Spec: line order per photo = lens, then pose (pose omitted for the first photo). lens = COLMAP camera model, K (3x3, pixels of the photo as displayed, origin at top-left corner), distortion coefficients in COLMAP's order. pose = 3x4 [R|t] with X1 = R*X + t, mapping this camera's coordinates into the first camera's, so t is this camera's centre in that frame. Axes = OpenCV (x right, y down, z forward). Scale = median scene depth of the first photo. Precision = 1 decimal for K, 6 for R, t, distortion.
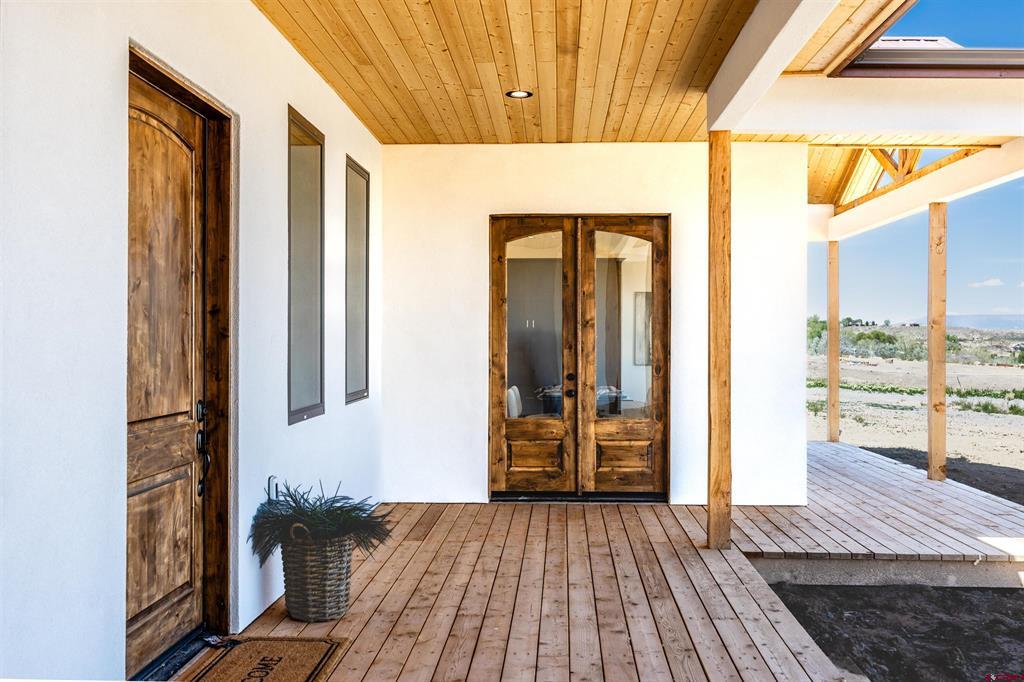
lens RADIAL K [[993.3, 0, 513.8], [0, 993.3, 340.4], [0, 0, 1]] dist [0.015539, 0.000000]
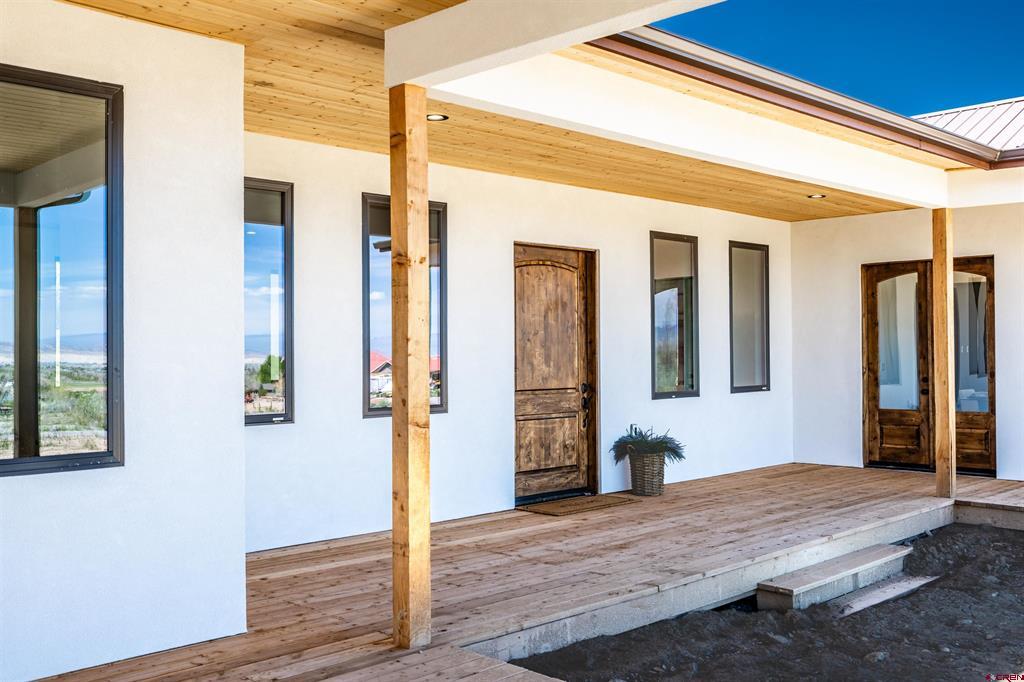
lens RADIAL K [[993.3, 0, 511.0], [0, 993.3, 341.3], [0, 0, 1]] dist [0.015539, 0.000000]
pose [[0.725673, -0.014971, -0.687877, 0.594076], [0.008204, 0.999880, -0.013107, -0.002350], [0.687991, 0.003868, 0.725709, -0.380068]]
